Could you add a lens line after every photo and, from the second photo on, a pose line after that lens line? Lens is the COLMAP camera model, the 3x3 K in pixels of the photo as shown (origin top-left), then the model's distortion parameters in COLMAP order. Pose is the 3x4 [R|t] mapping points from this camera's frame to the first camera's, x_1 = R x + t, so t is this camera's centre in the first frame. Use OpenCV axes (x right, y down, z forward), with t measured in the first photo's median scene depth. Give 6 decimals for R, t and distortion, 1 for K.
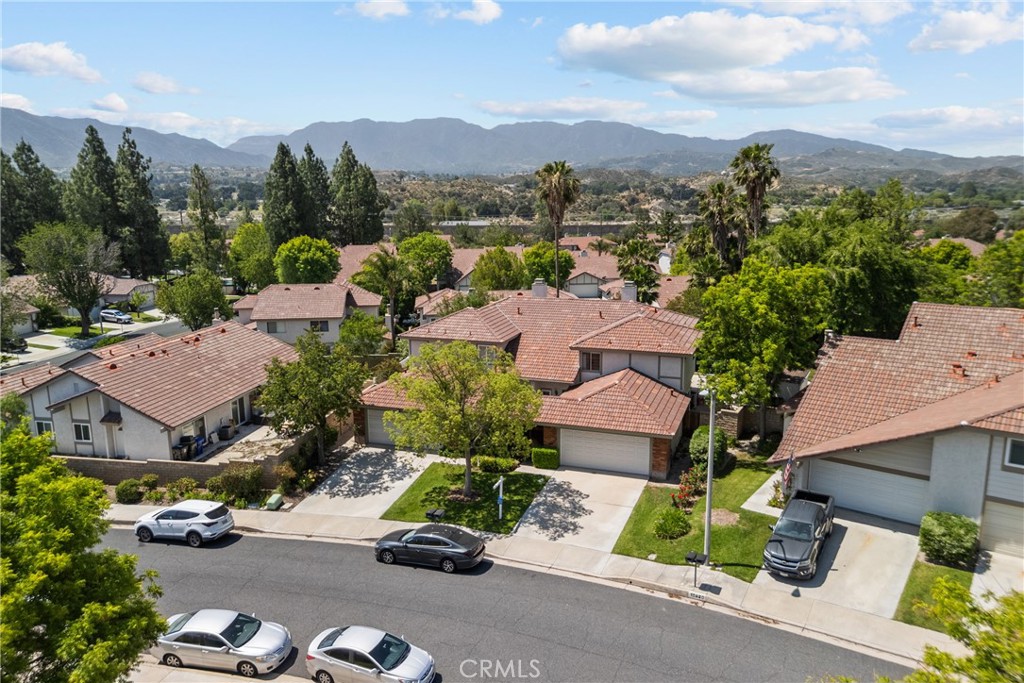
lens RADIAL K [[758.6, 0, 512.0], [0, 758.6, 341.5], [0, 0, 1]] dist [0.112346, -0.132437]
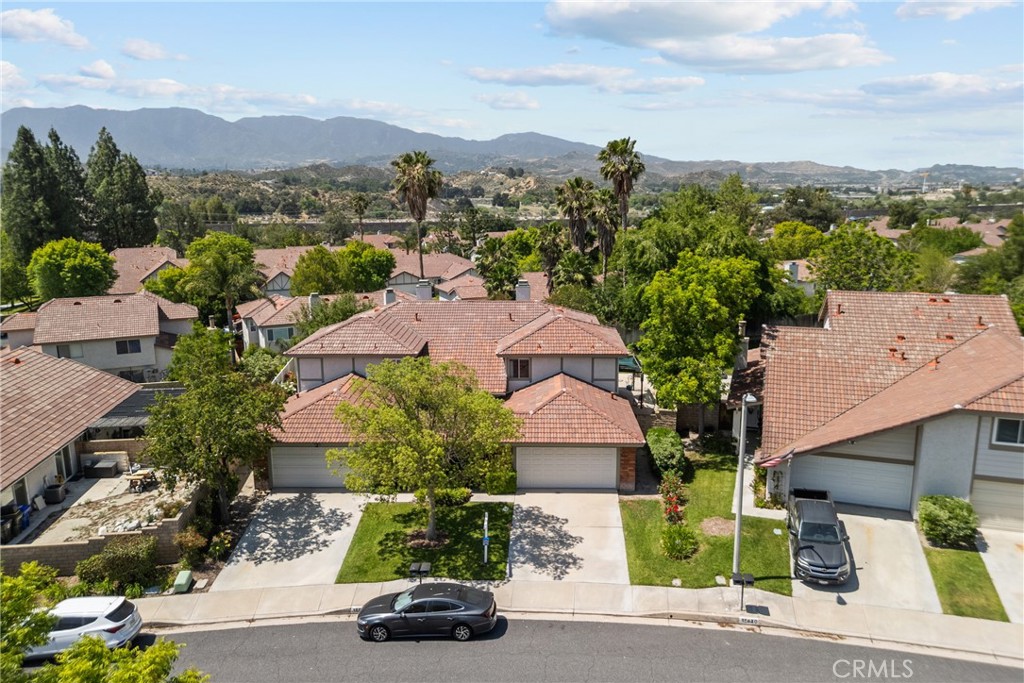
lens RADIAL K [[759.1, 0, 512.0], [0, 759.1, 341.5], [0, 0, 1]] dist [0.071781, -0.056918]
pose [[0.951186, -0.060279, 0.302675, -0.207269], [0.059531, 0.998158, 0.011703, -0.020382], [-0.302822, 0.006887, 0.953022, 0.155671]]
